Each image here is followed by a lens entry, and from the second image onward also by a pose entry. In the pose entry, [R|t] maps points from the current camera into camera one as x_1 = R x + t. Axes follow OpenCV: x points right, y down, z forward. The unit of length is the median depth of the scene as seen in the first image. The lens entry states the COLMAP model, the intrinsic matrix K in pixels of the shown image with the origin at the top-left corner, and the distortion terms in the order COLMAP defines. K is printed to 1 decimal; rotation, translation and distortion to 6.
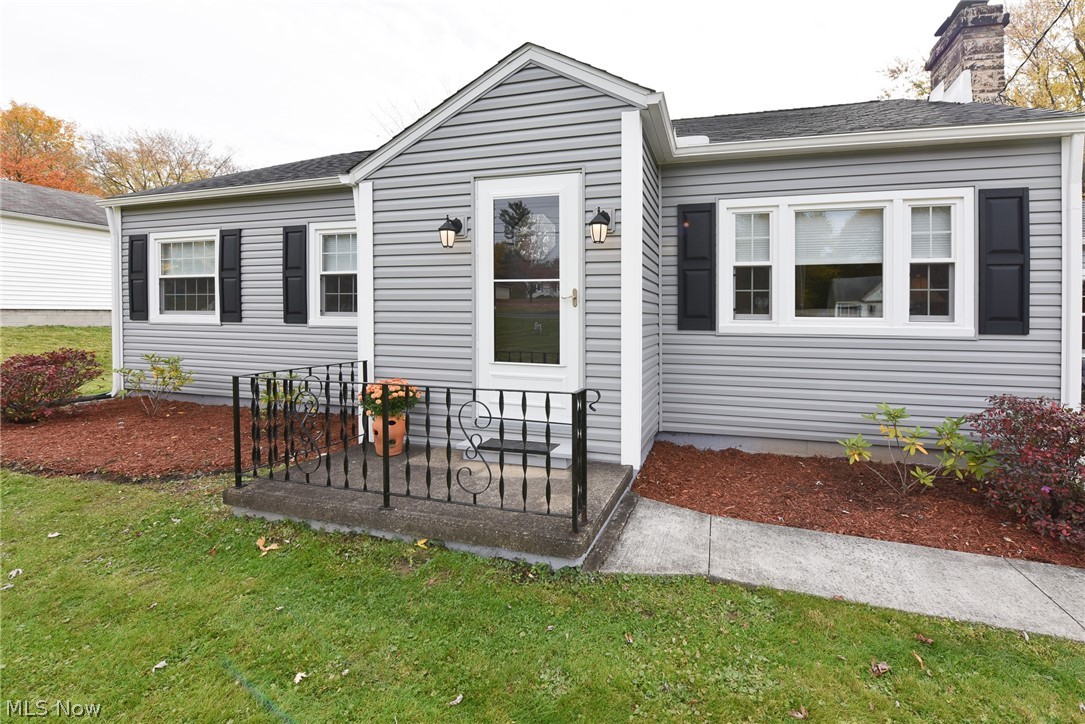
lens RADIAL K [[436.6, 0, 576.3], [0, 436.6, 319.6], [0, 0, 1]] dist [-0.023443, 0.000202]
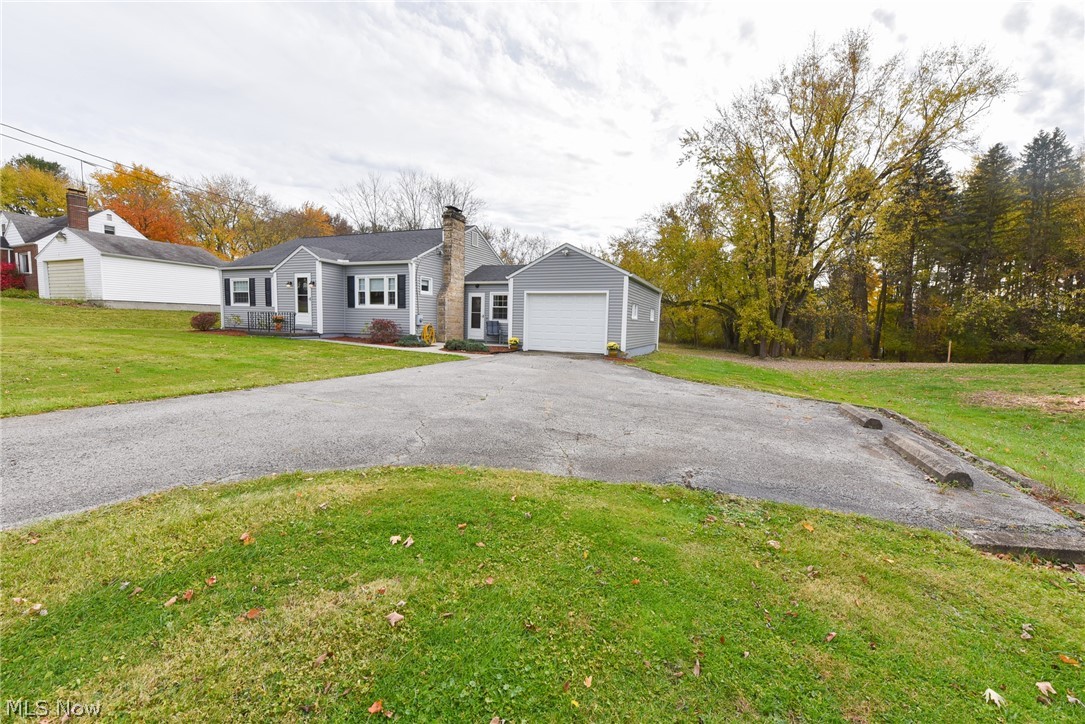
lens RADIAL K [[443.1, 0, 535.9], [0, 443.1, 376.2], [0, 0, 1]] dist [-0.018320, -0.000359]
pose [[0.986453, 0.040710, -0.158912, 2.675751], [-0.023569, 0.993839, 0.108295, 0.173642], [0.162341, -0.103083, 0.981335, -2.846226]]
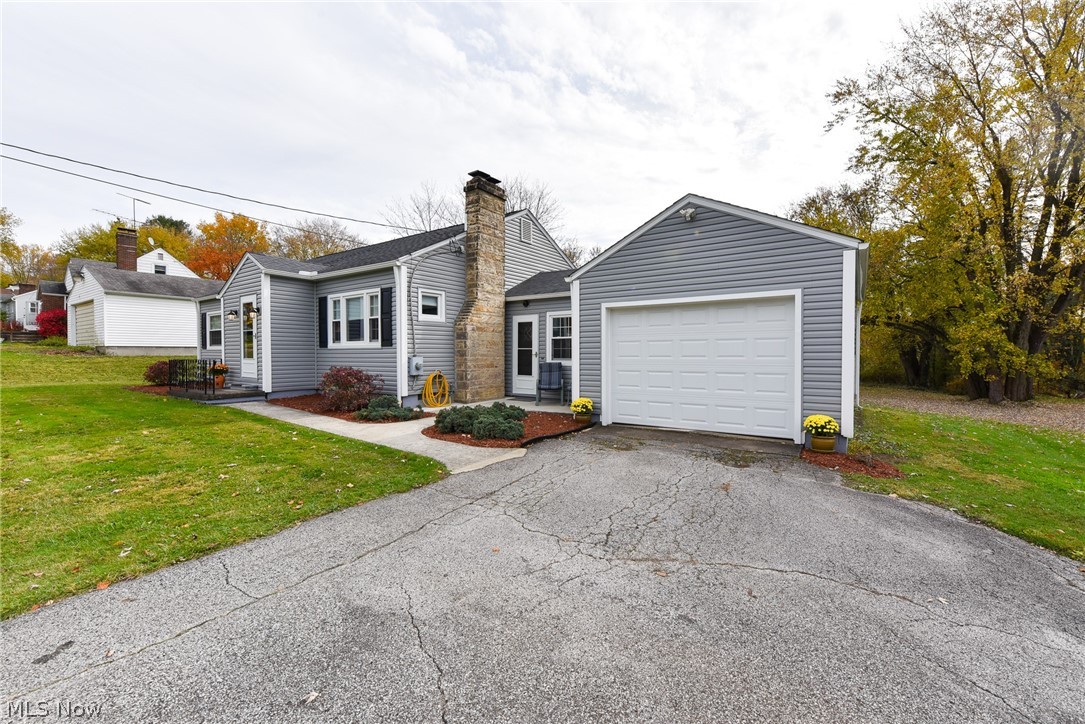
lens RADIAL K [[441.6, 0, 558.1], [0, 441.6, 361.2], [0, 0, 1]] dist [-0.025955, -0.000007]
pose [[0.944269, -0.002508, -0.329165, 2.391734], [0.005677, 0.999946, 0.008669, 0.087677], [0.329125, -0.010054, 0.944233, -0.932971]]
